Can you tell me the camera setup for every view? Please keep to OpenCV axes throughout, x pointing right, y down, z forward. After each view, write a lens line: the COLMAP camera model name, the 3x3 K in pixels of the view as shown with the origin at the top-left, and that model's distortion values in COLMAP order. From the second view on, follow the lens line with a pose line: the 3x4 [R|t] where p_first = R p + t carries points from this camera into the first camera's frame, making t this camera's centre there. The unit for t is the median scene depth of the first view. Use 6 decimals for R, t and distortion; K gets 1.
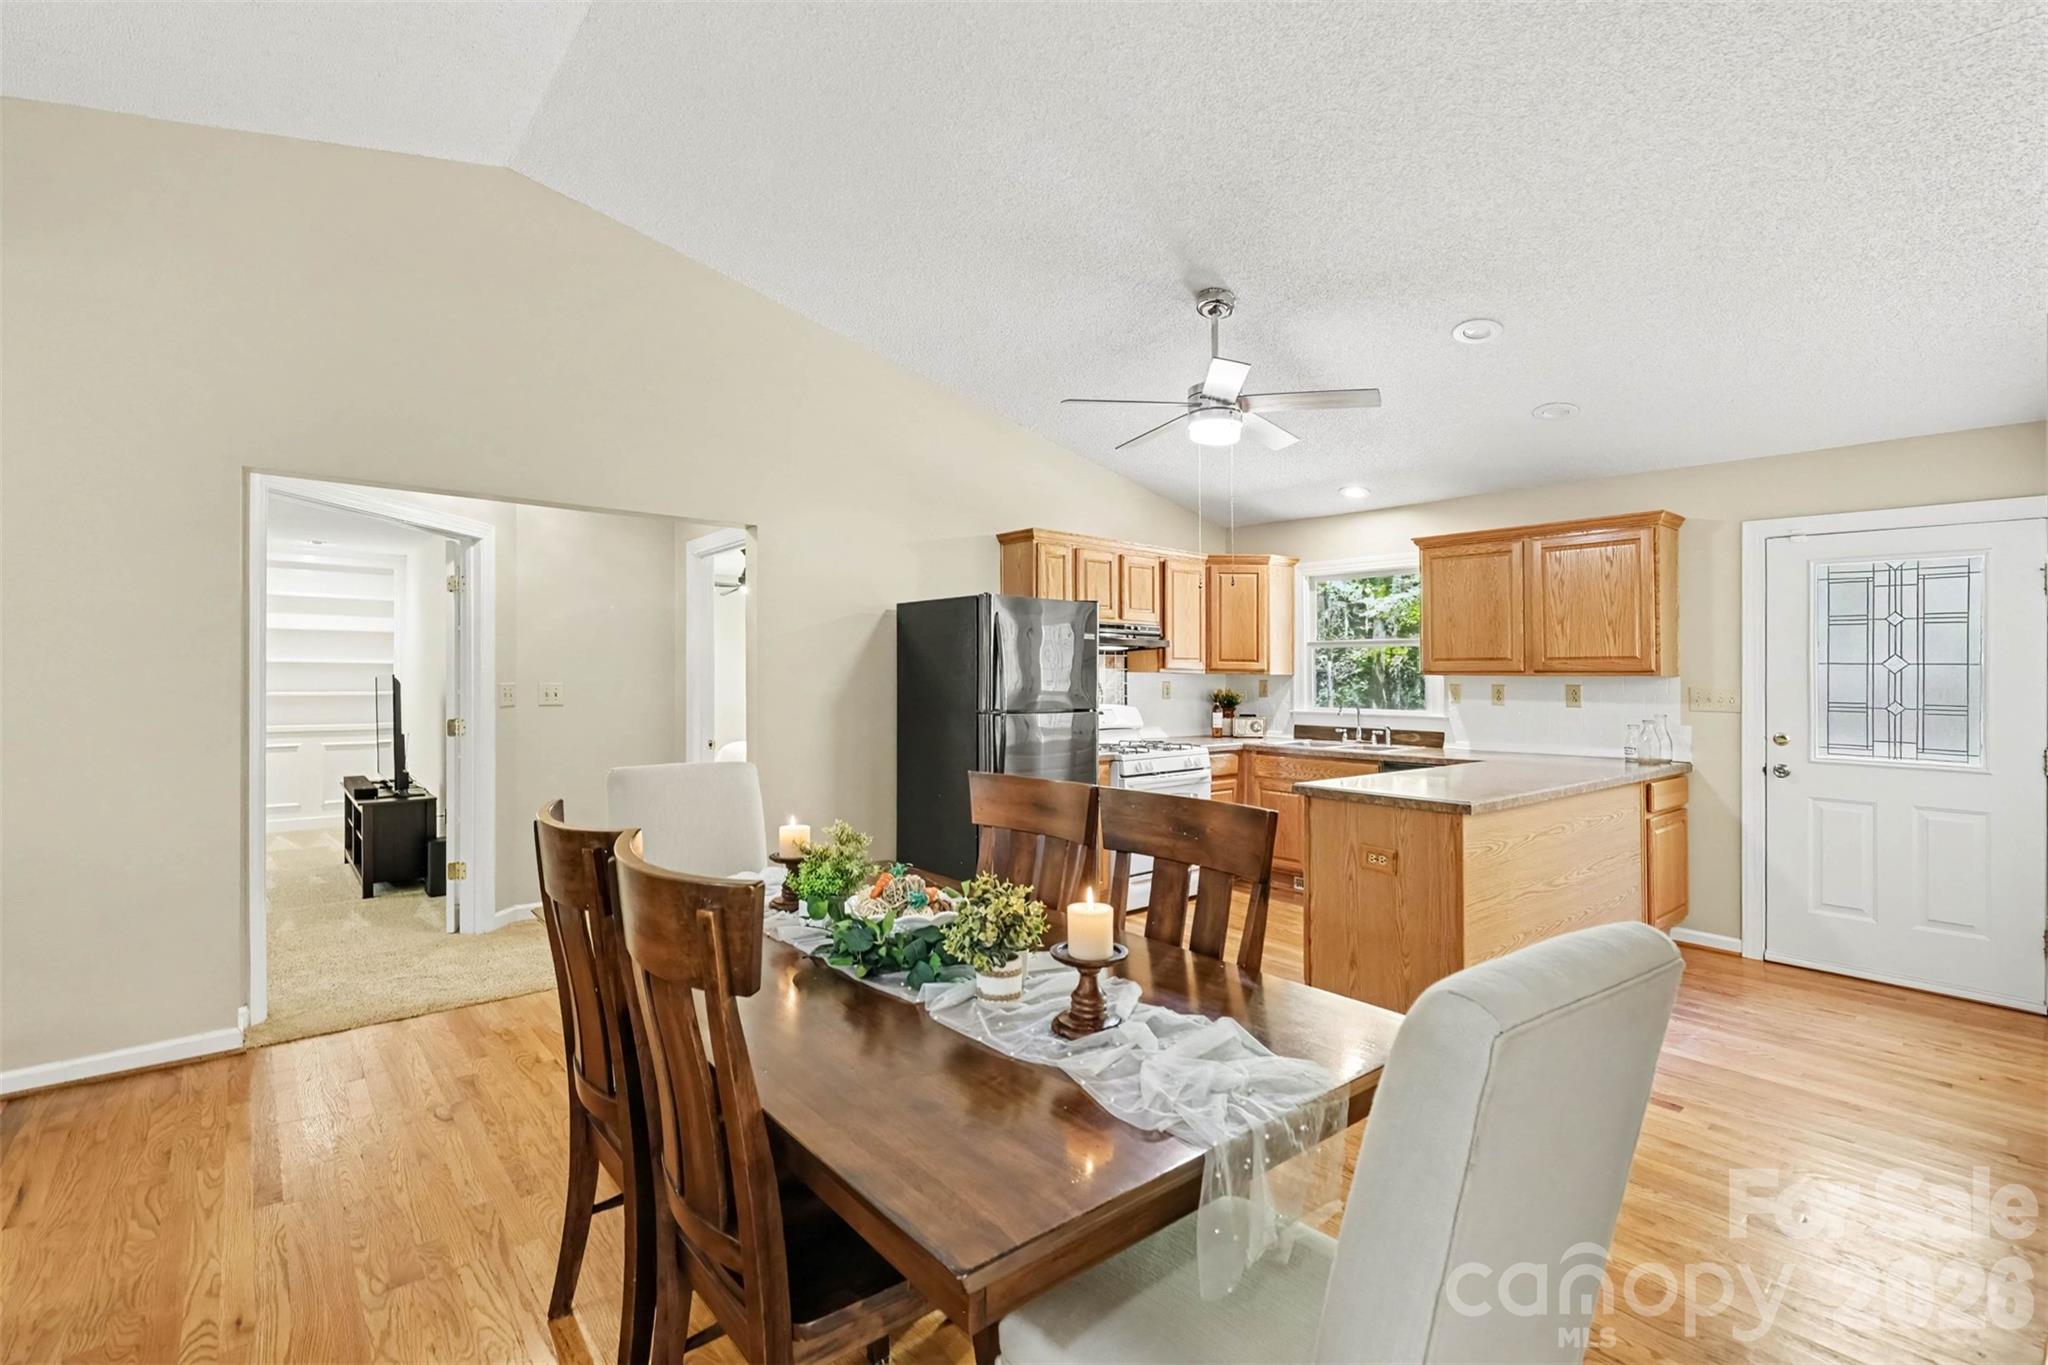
lens RADIAL K [[921.5, 0, 1030.3], [0, 921.5, 652.6], [0, 0, 1]] dist [-0.004336, 0.001514]
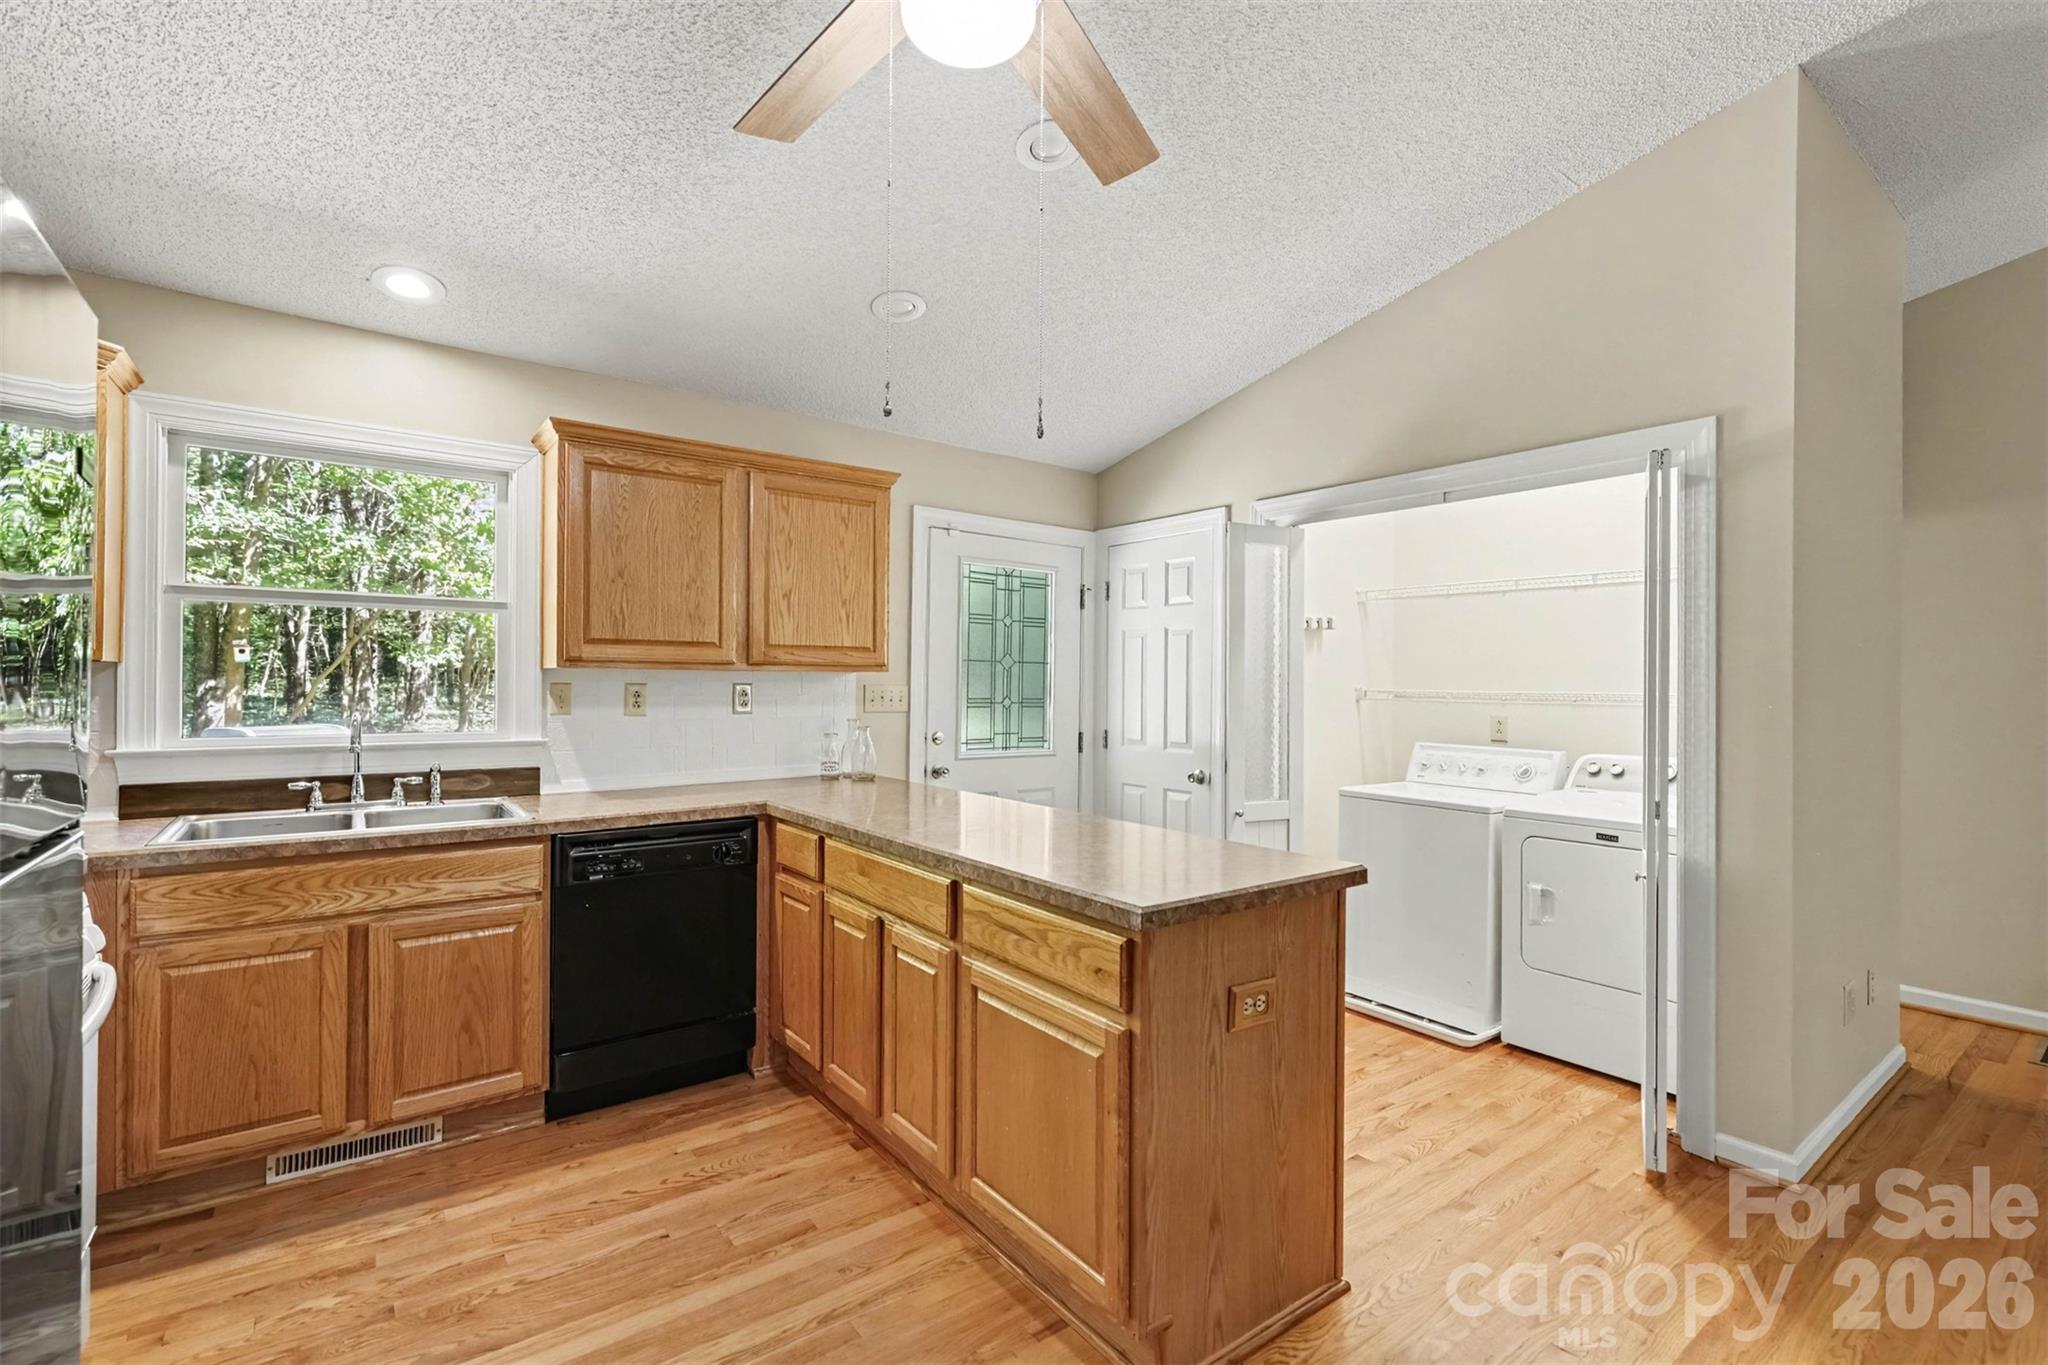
lens RADIAL K [[921.5, 0, 1046.4], [0, 921.5, 679.8], [0, 0, 1]] dist [-0.004336, 0.001514]
pose [[0.059855, -0.006509, 0.998186, -0.114803], [-0.035403, 0.999336, 0.008639, 0.017619], [-0.997579, -0.035856, 0.059585, 0.708103]]
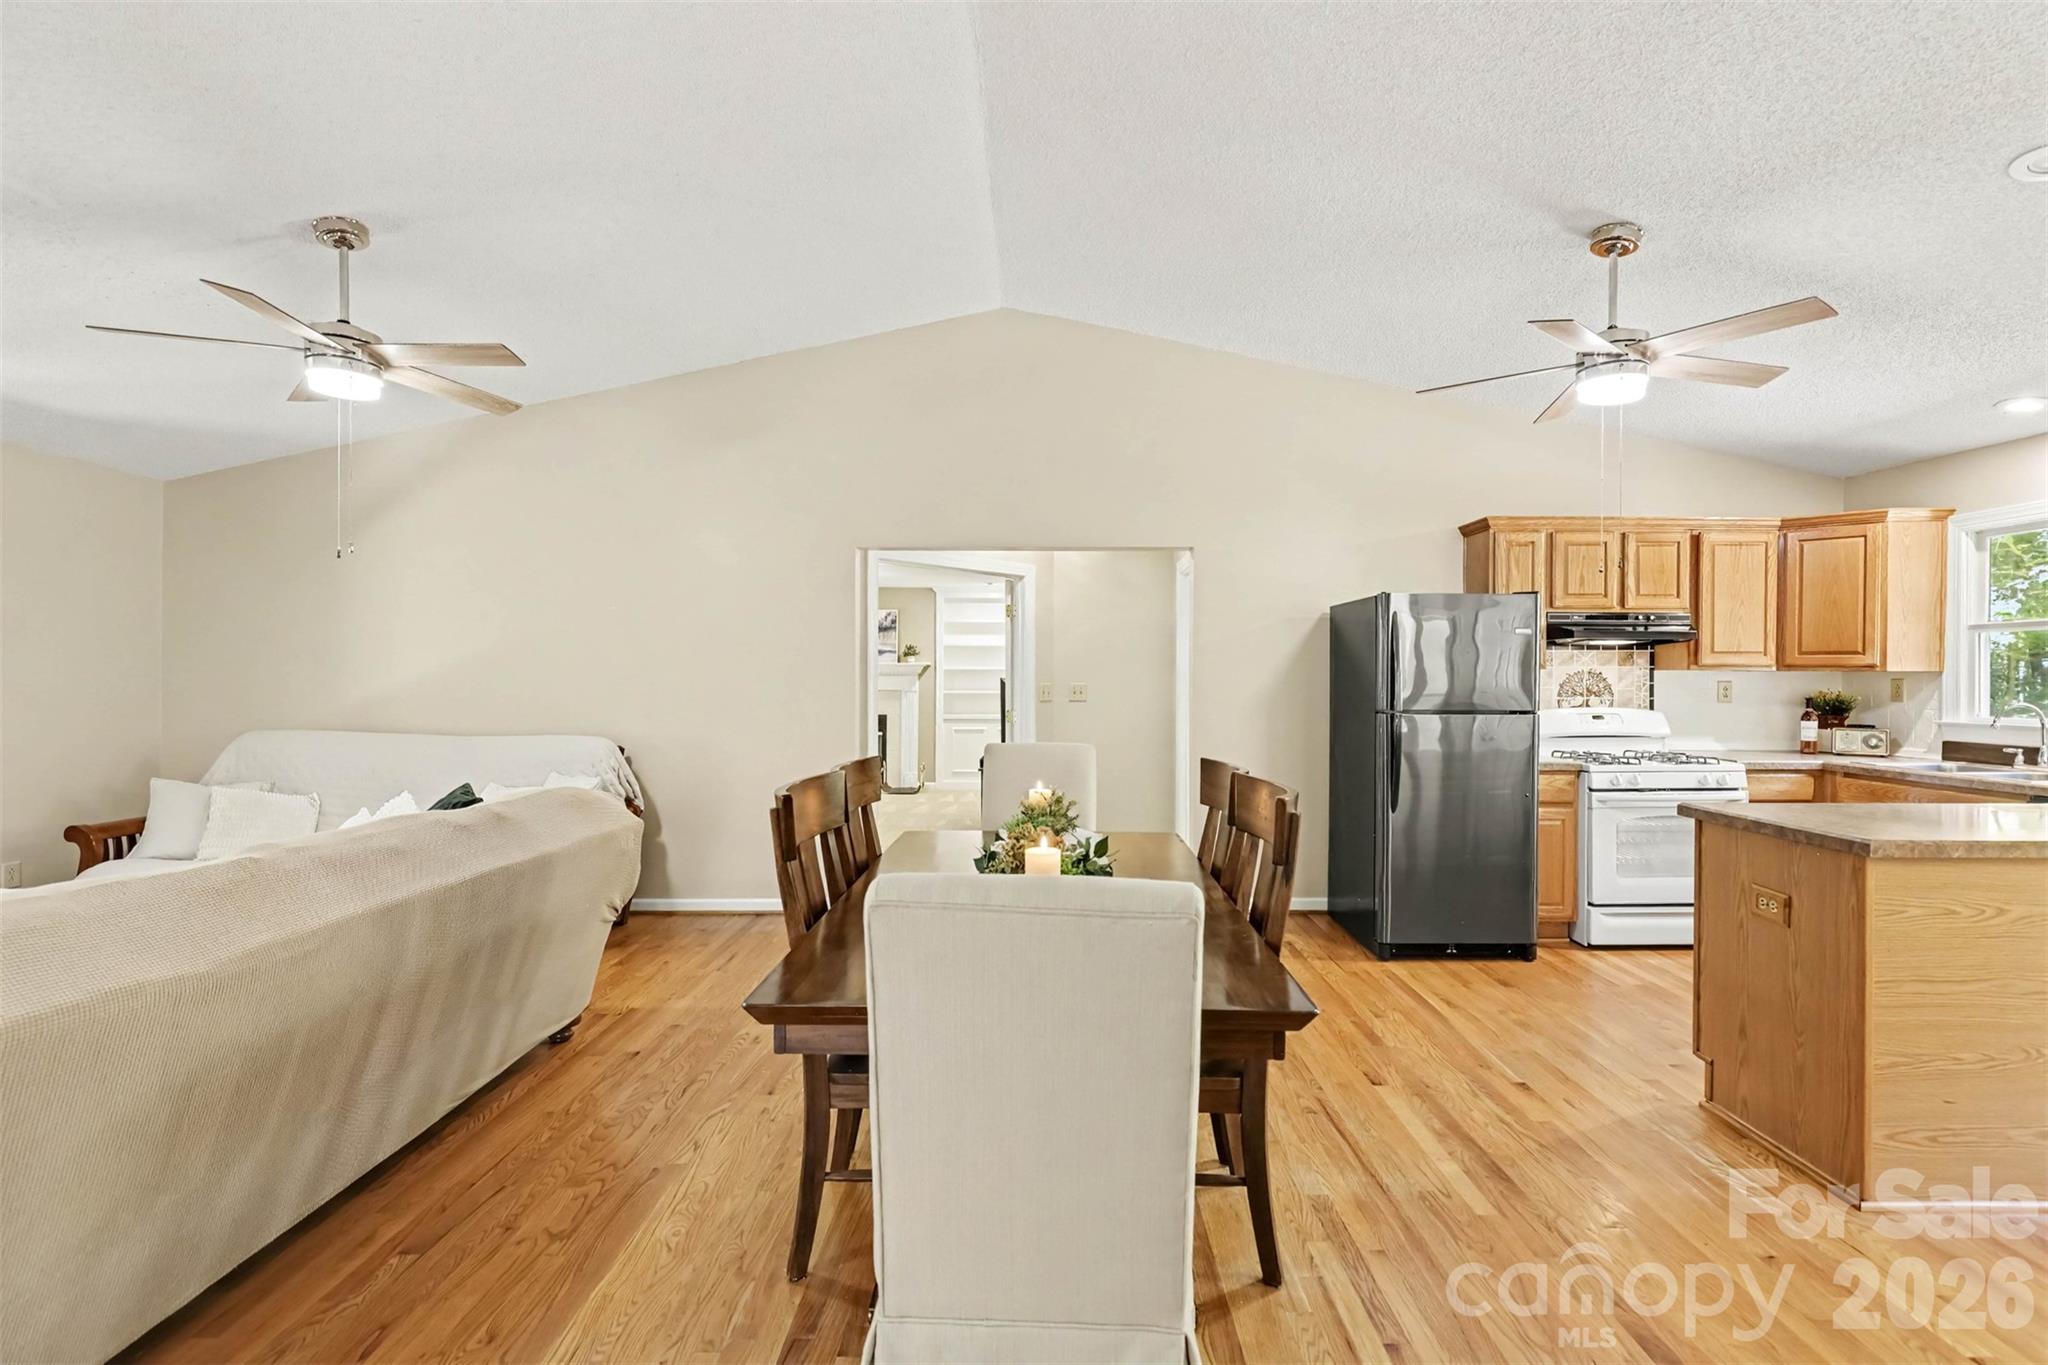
lens RADIAL K [[921.5, 0, 1036.2], [0, 921.5, 677.8], [0, 0, 1]] dist [-0.004336, 0.001514]
pose [[0.756313, -0.005322, -0.654188, 0.272820], [0.022493, 0.999587, 0.017872, 0.000629], [0.653823, -0.028232, 0.756121, -0.005289]]
